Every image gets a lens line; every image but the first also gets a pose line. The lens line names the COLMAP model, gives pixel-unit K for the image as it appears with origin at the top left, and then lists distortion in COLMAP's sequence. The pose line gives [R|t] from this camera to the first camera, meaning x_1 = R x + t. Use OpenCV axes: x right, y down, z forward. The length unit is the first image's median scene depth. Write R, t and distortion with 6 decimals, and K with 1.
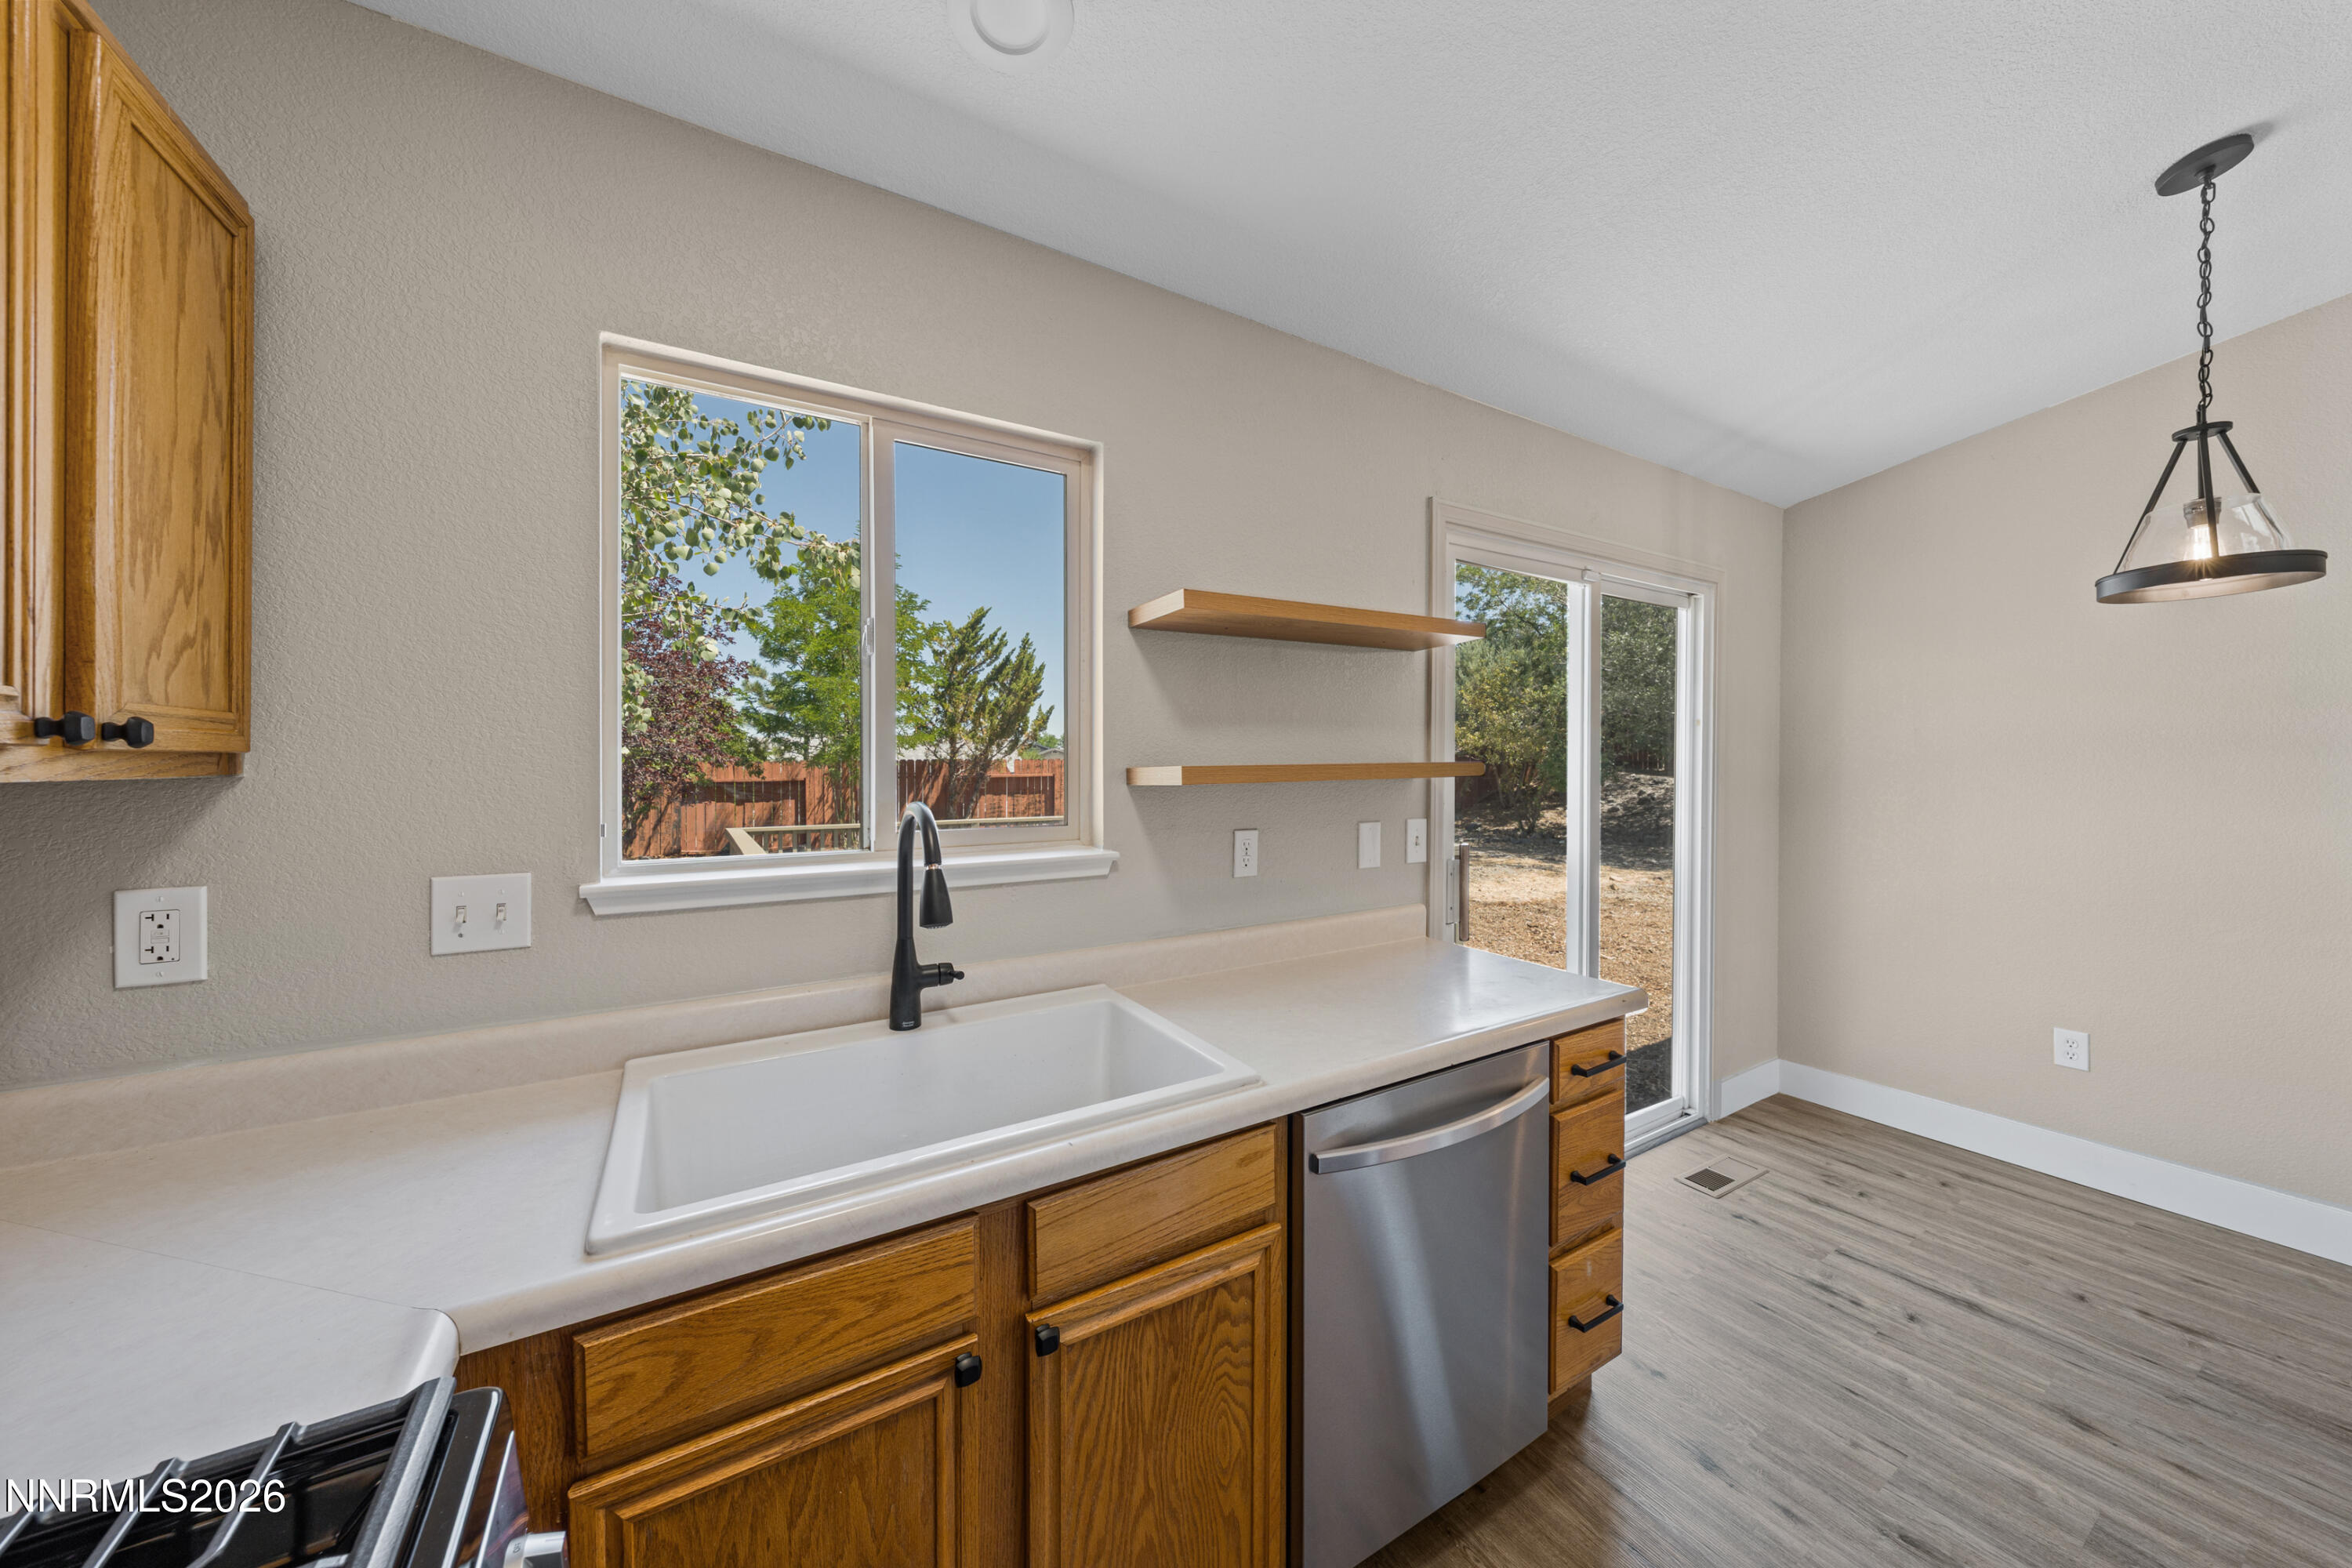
lens RADIAL K [[804.0, 0, 1181.9], [0, 804.0, 771.9], [0, 0, 1]] dist [-0.010525, -0.000164]
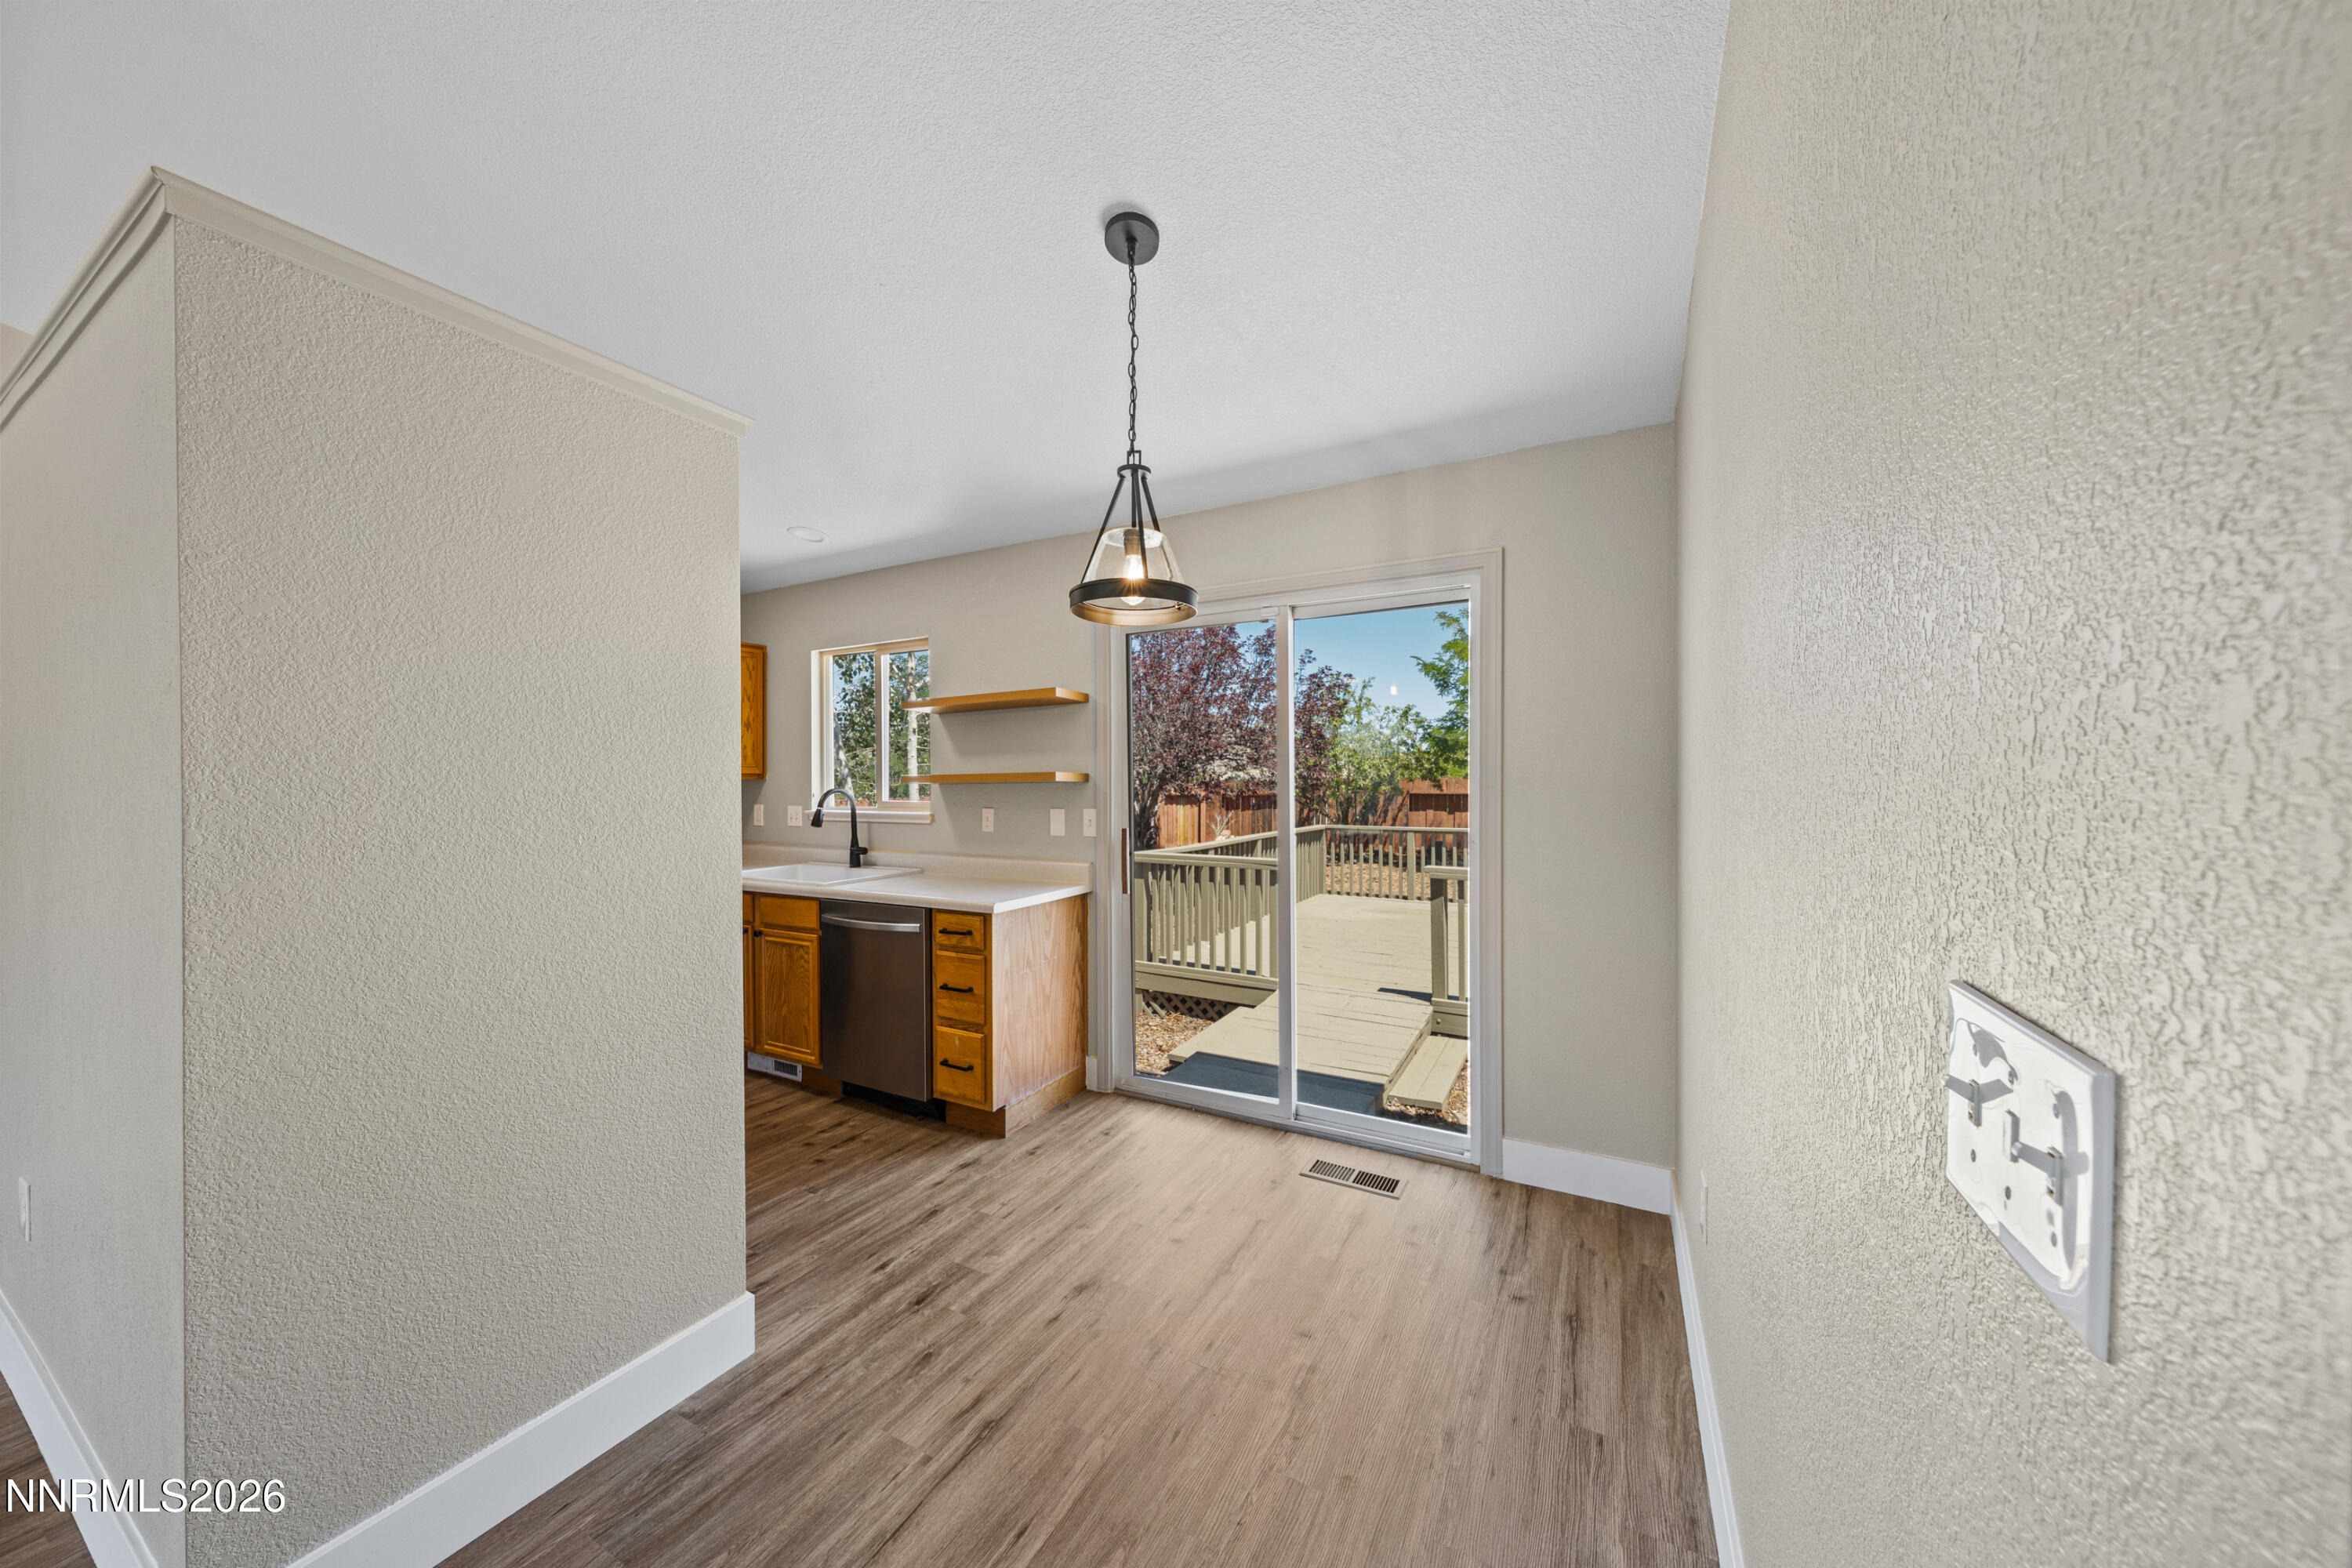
lens RADIAL K [[804.0, 0, 1185.1], [0, 804.0, 781.7], [0, 0, 1]] dist [-0.010525, -0.000164]
pose [[0.508559, -0.000119, -0.861027, 2.015567], [-0.007458, 0.999962, -0.004543, 0.013746], [0.860995, 0.008732, 0.508539, 0.413235]]
